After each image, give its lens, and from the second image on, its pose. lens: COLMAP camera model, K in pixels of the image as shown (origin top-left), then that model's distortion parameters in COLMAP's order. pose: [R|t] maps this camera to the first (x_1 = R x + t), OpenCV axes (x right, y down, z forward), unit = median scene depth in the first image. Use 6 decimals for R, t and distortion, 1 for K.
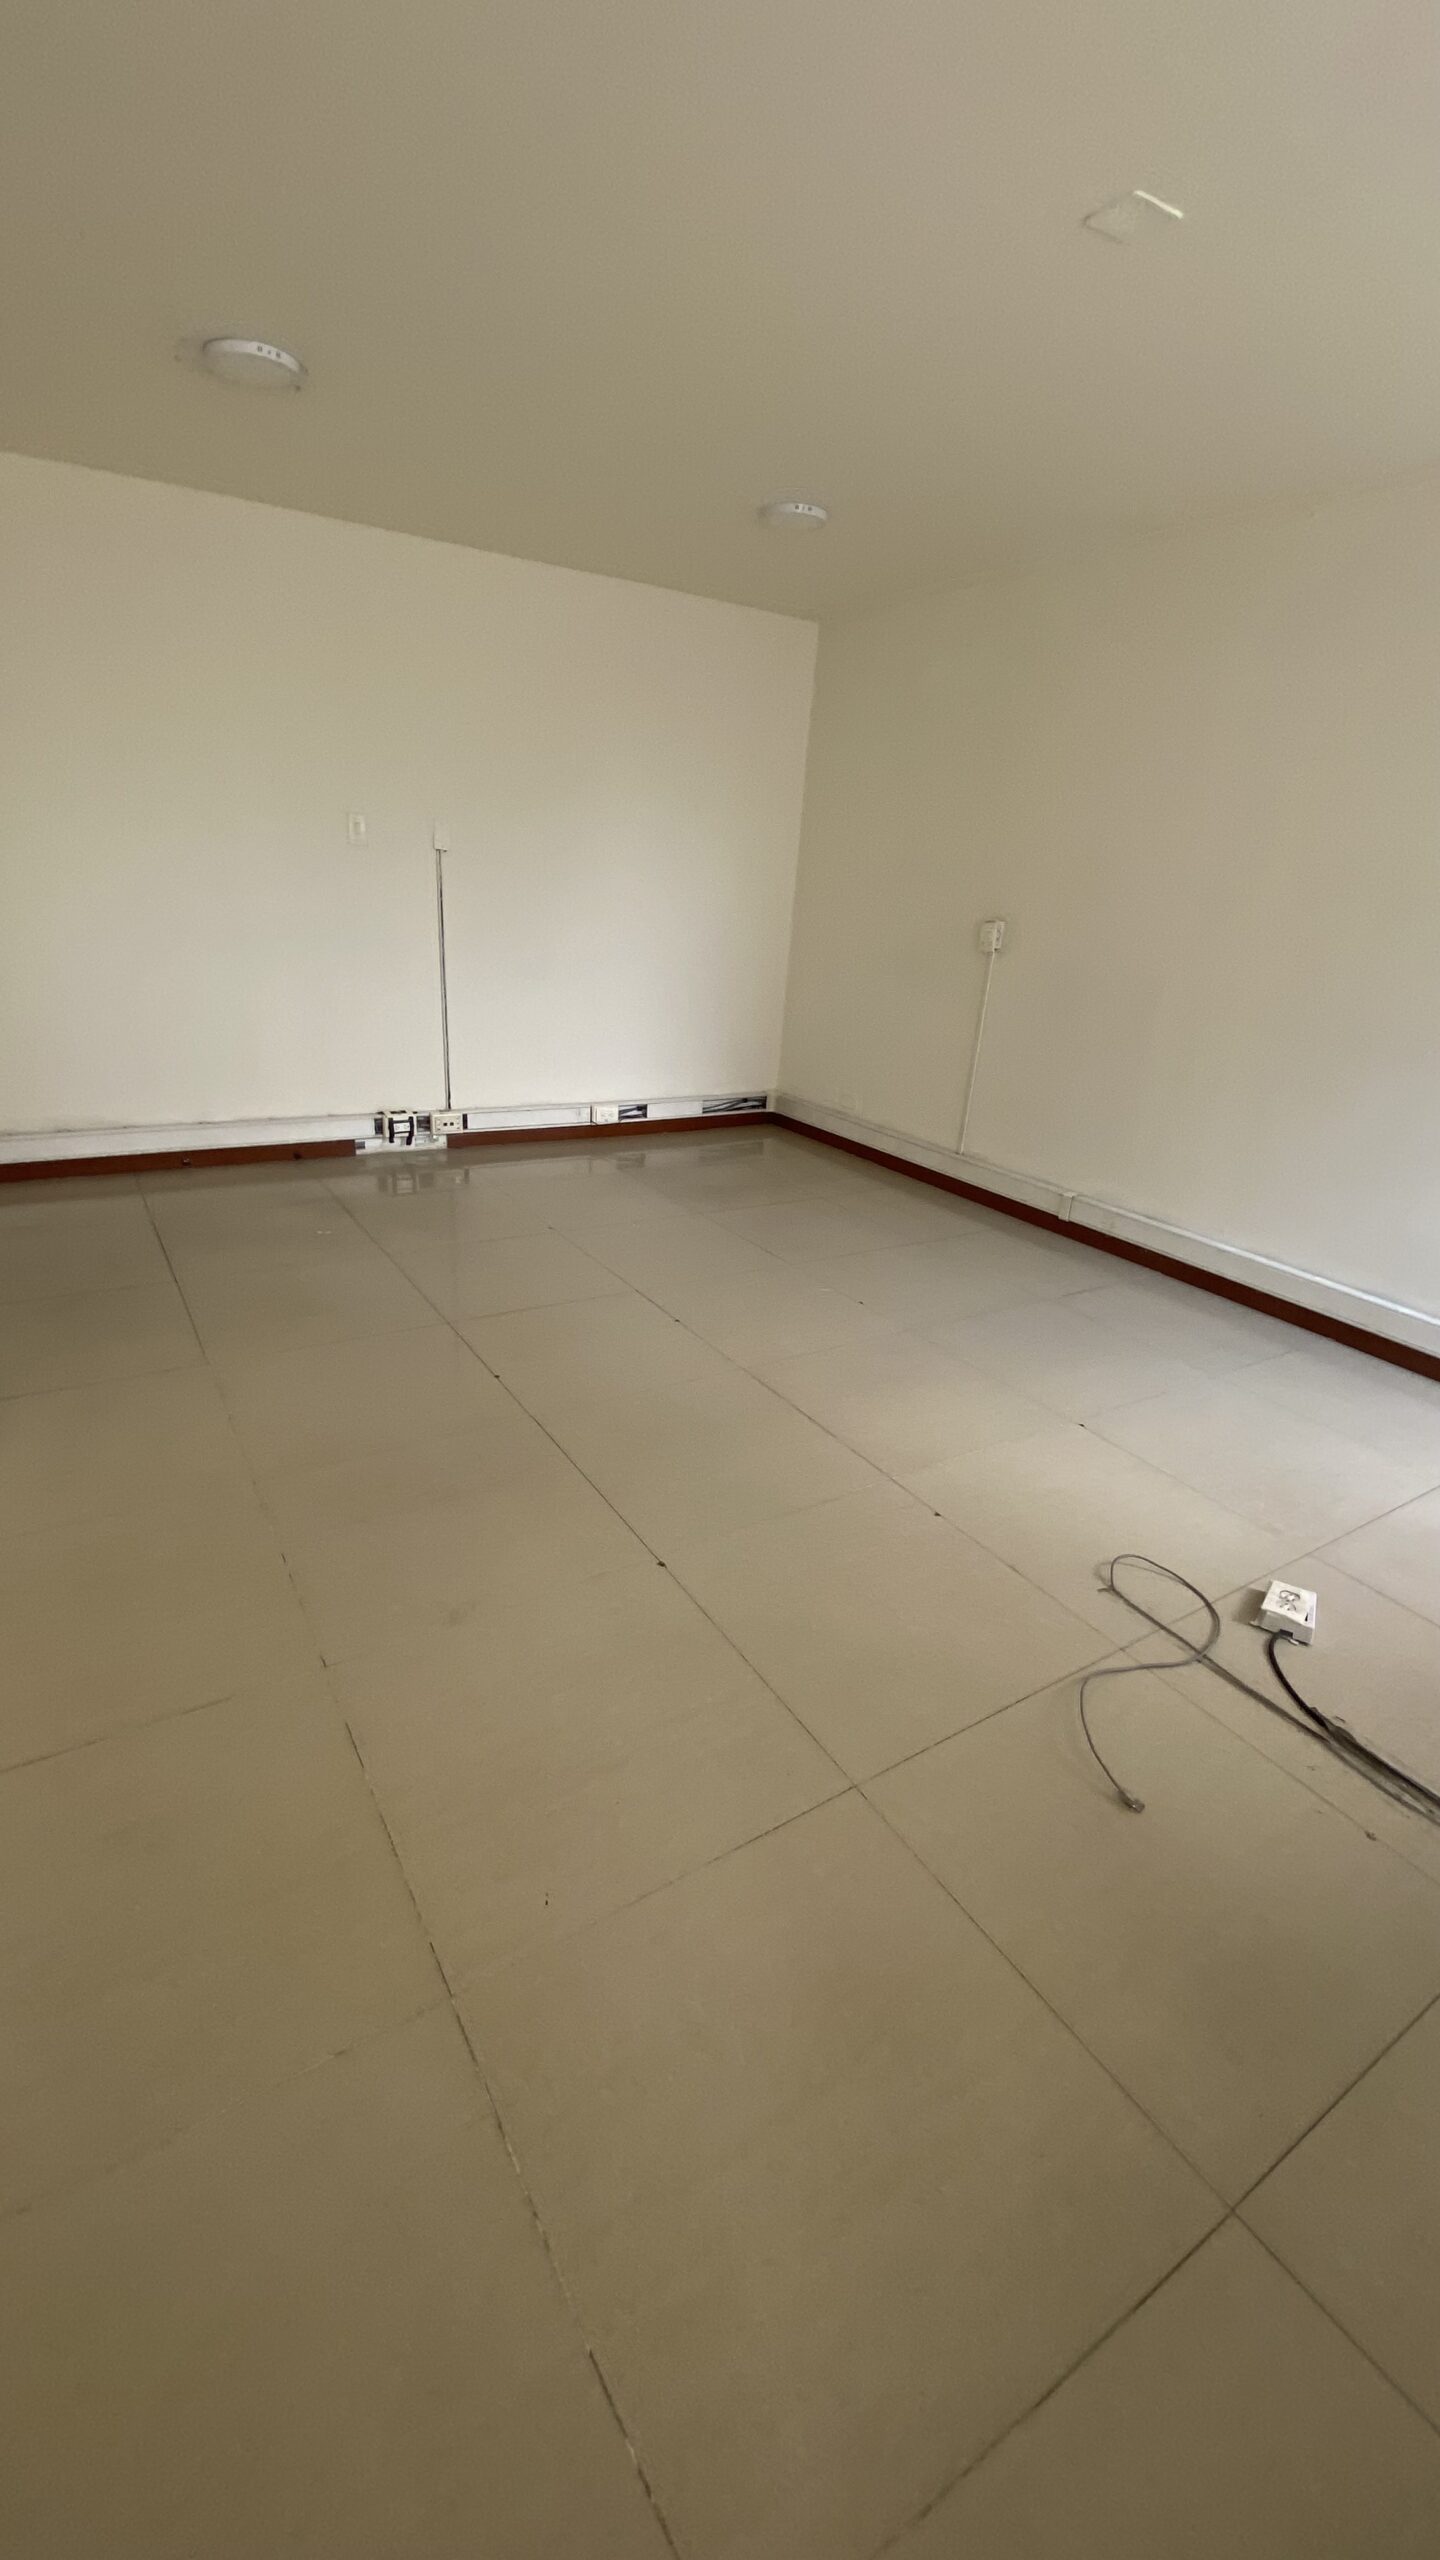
lens RADIAL K [[1026.9, 0, 720.0], [0, 1026.9, 1280.0], [0, 0, 1]] dist [0.000578, 0.000030]
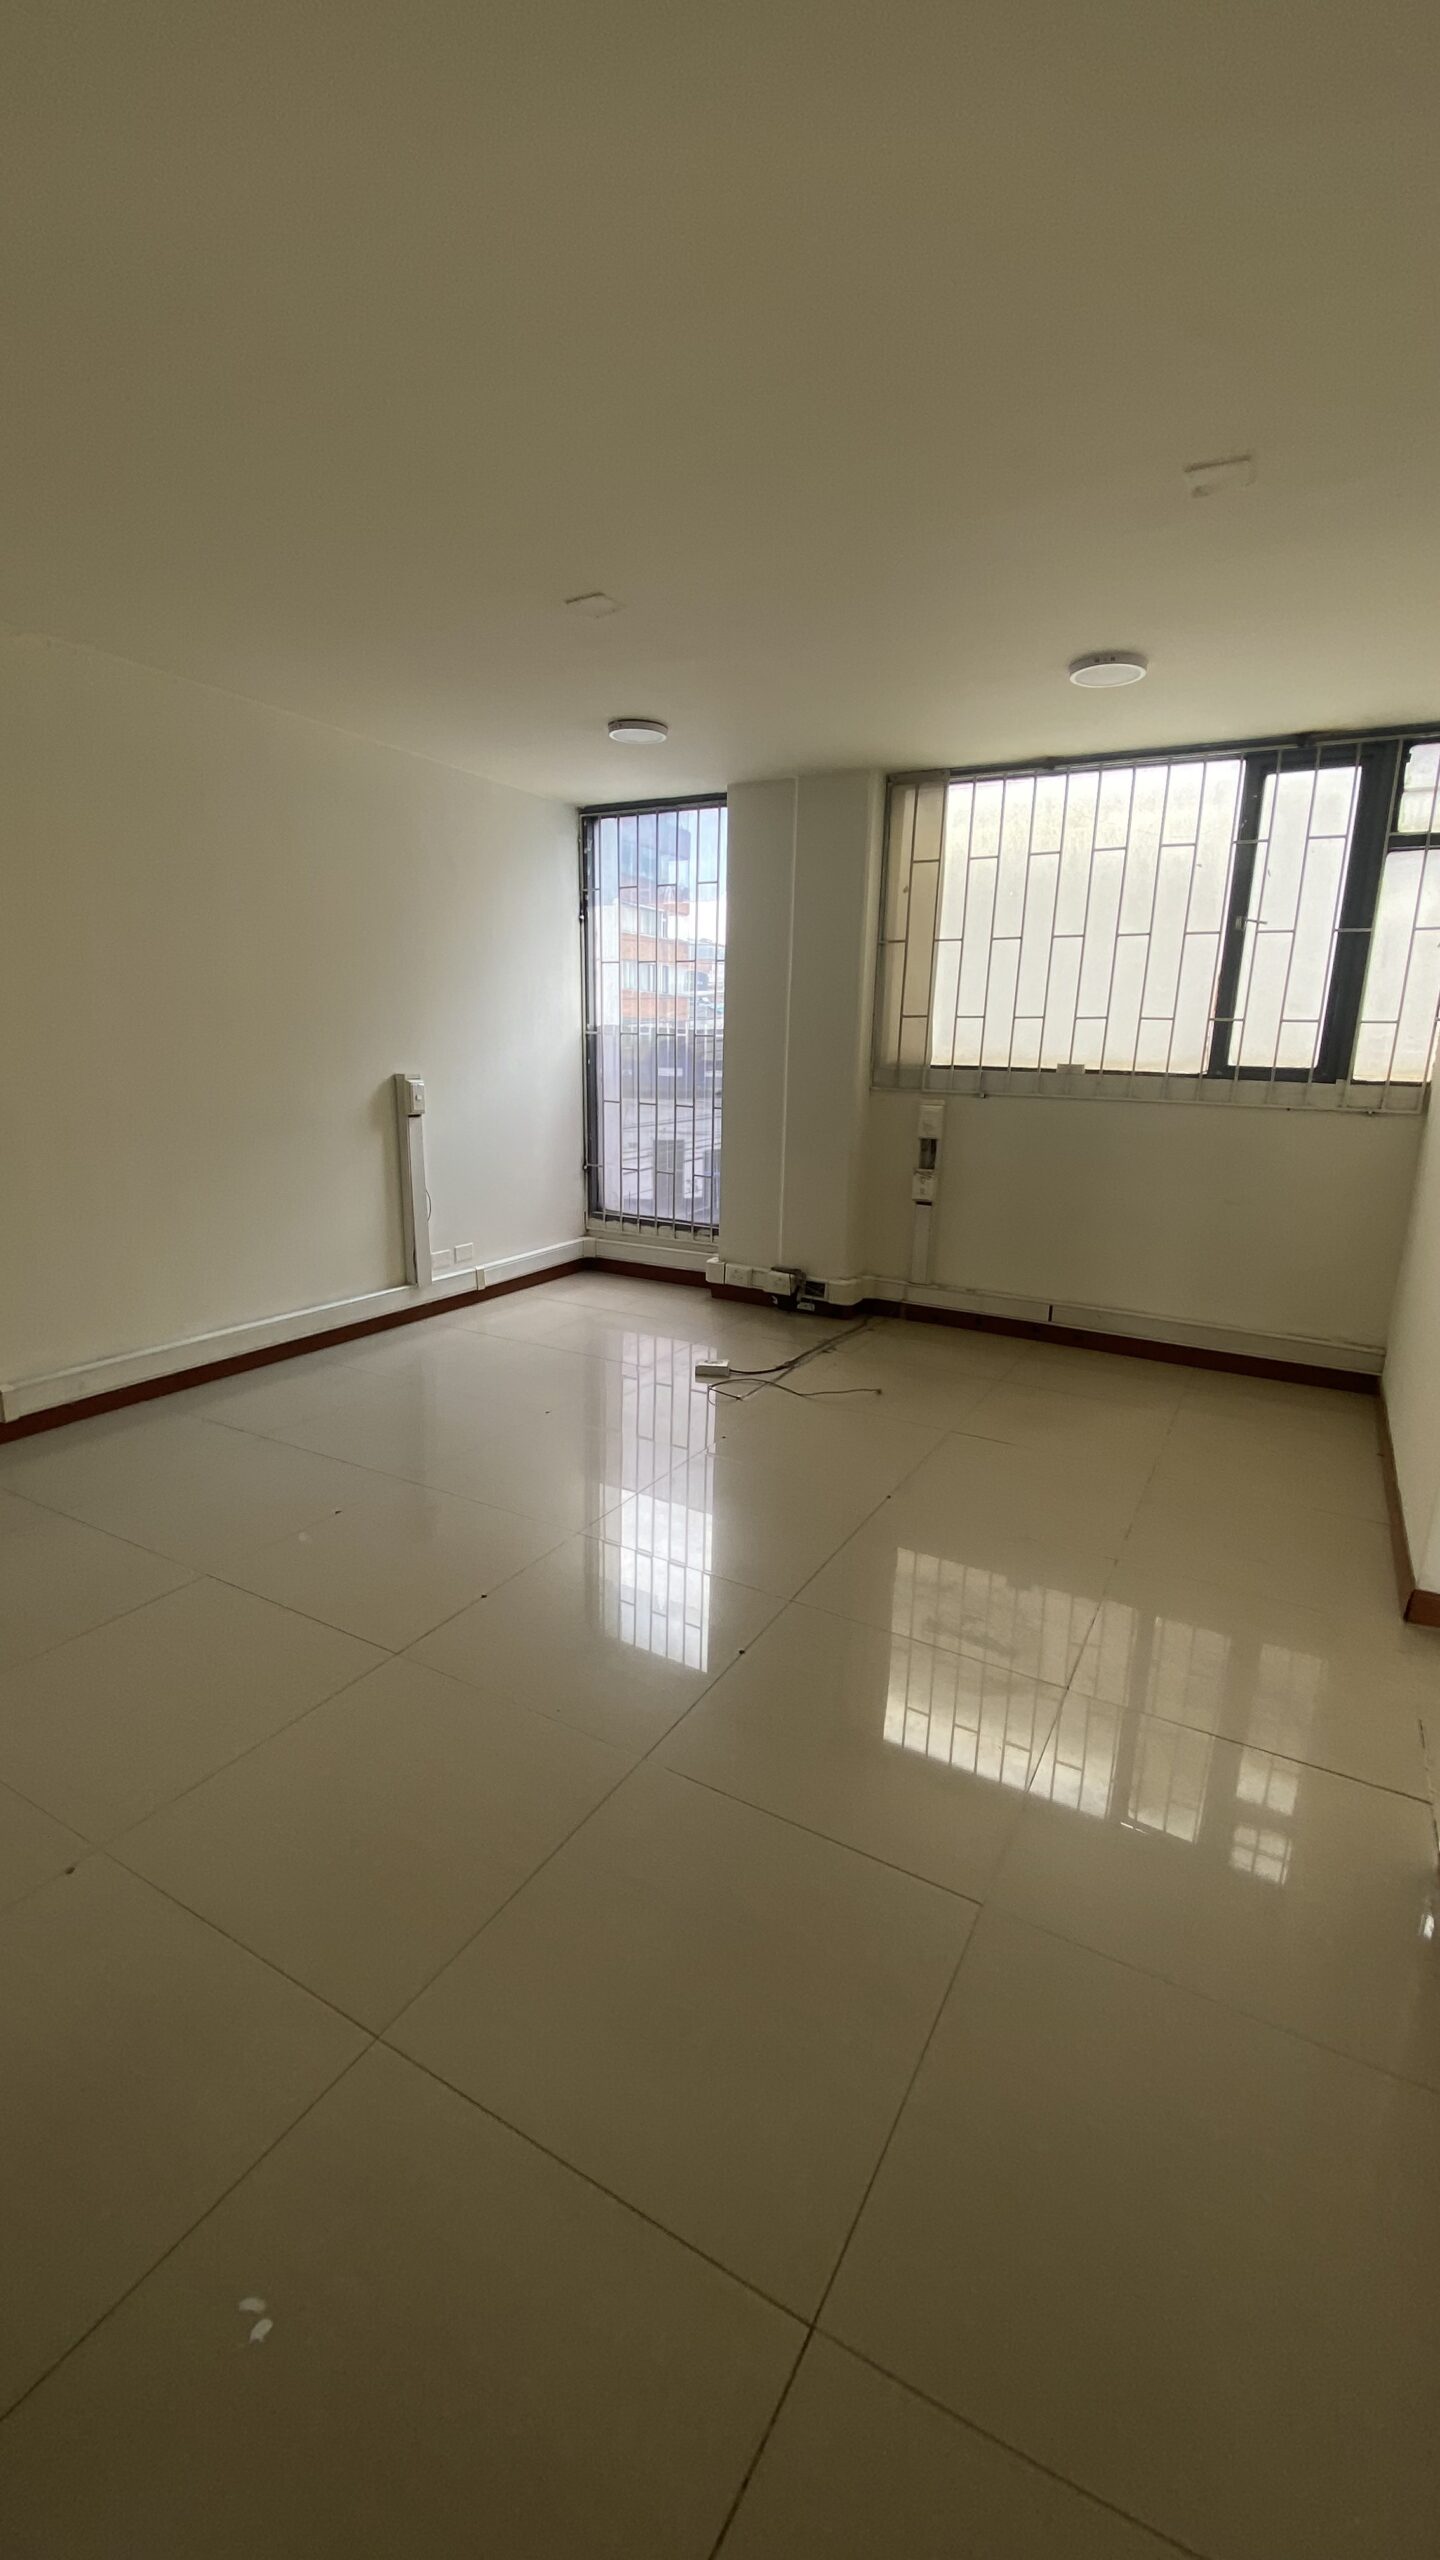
lens RADIAL K [[1026.9, 0, 720.0], [0, 1026.9, 1280.0], [0, 0, 1]] dist [0.000578, 0.000030]
pose [[-0.481240, -0.269384, 0.834170, -0.641336], [0.265042, 0.862354, 0.431391, -0.407204], [-0.835560, 0.428693, -0.343601, 0.921114]]
